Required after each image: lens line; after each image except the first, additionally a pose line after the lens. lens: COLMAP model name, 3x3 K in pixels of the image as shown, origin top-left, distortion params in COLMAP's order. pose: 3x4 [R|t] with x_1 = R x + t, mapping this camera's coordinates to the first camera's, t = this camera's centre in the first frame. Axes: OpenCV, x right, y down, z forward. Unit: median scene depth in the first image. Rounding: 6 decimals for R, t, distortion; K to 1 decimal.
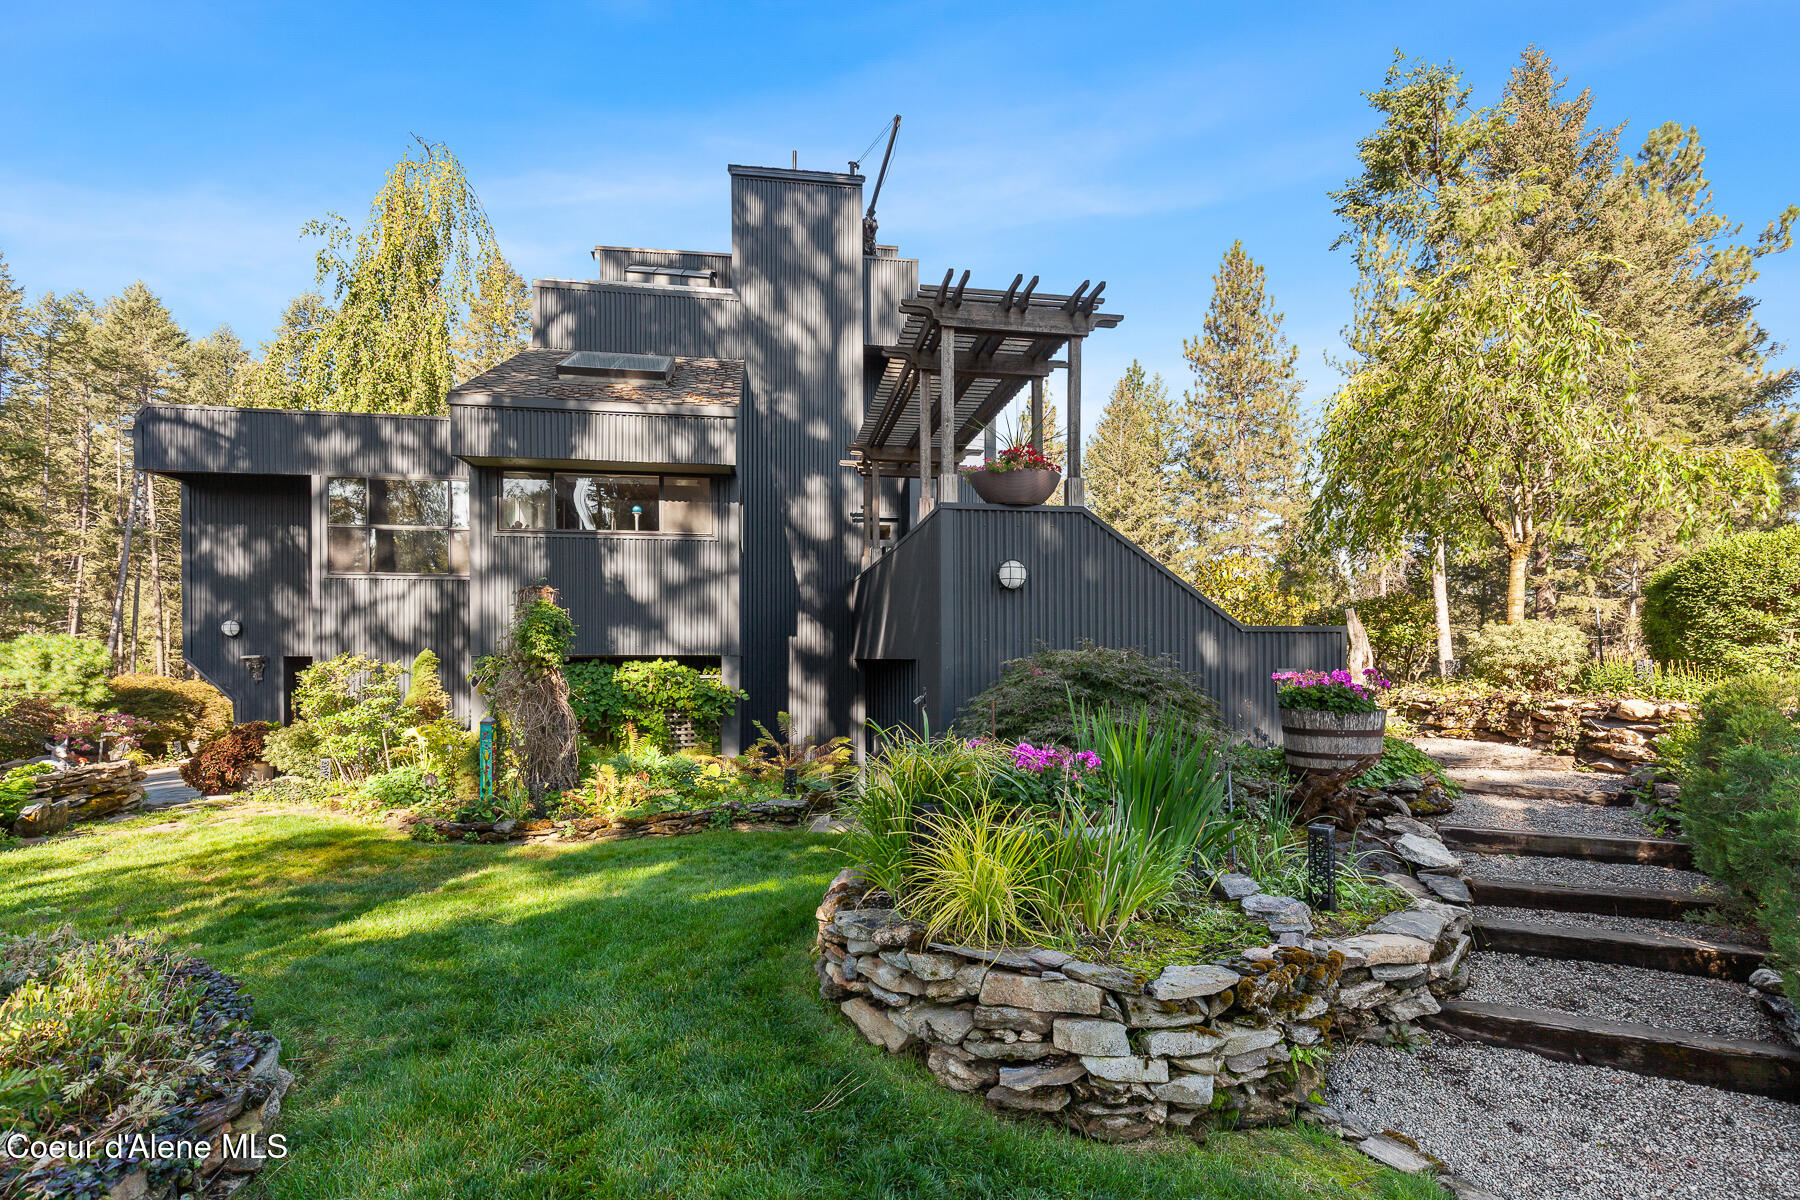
lens RADIAL K [[837.8, 0, 908.2], [0, 837.8, 658.0], [0, 0, 1]] dist [0.008327, 0.000384]
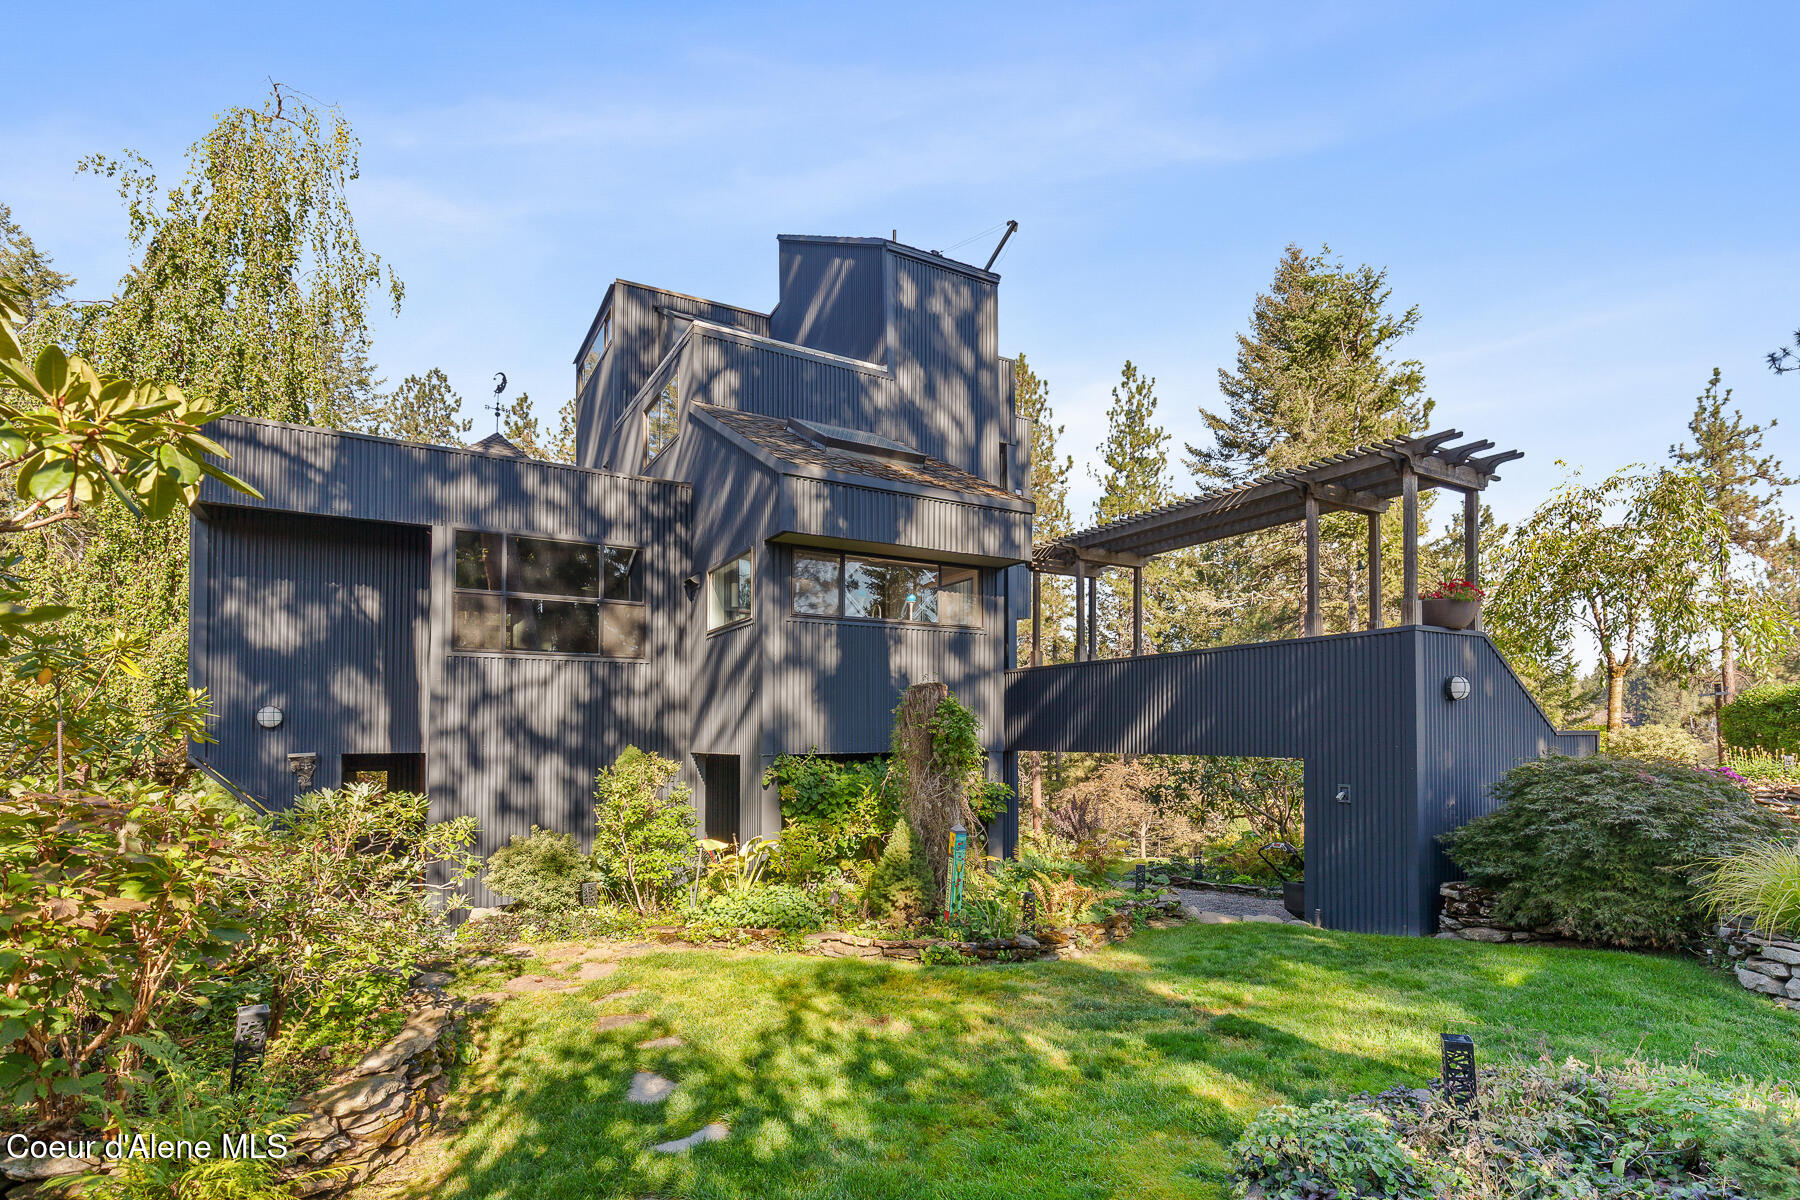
lens RADIAL K [[837.8, 0, 878.4], [0, 837.8, 735.6], [0, 0, 1]] dist [0.008327, 0.000384]
pose [[0.932593, -0.002917, 0.360918, -0.595663], [0.001306, 0.999988, 0.004708, -0.023407], [-0.360927, -0.003920, 0.932586, 0.107058]]
